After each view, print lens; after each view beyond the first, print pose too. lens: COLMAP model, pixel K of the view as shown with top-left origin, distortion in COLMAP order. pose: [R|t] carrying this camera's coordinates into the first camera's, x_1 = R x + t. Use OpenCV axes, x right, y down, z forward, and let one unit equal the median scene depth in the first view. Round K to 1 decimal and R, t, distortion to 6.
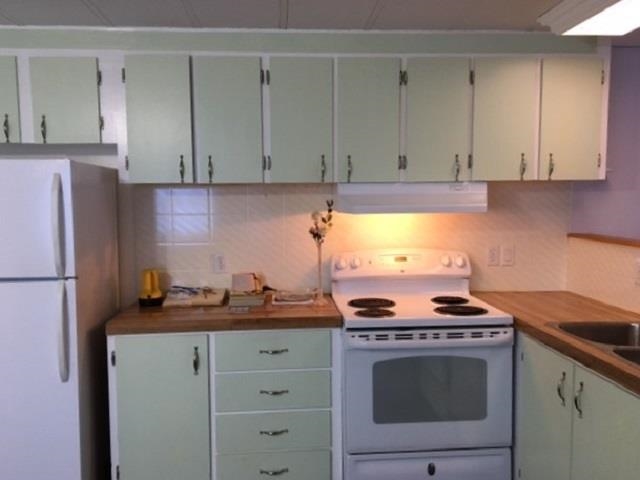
lens RADIAL K [[539.9, 0, 316.9], [0, 539.9, 238.2], [0, 0, 1]] dist [0.077108, -0.110475]
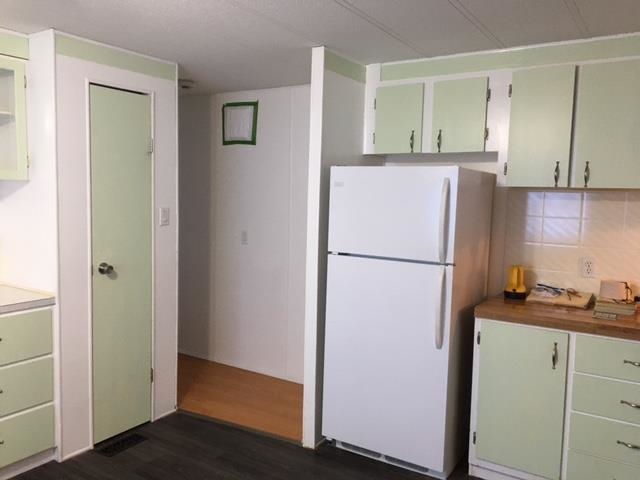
lens RADIAL K [[539.9, 0, 316.9], [0, 539.9, 238.2], [0, 0, 1]] dist [0.077108, -0.110475]
pose [[0.795550, 0.079410, -0.600662, 0.026832], [-0.082770, 0.996324, 0.022093, 0.011818], [0.600208, 0.032141, 0.799198, -0.121701]]
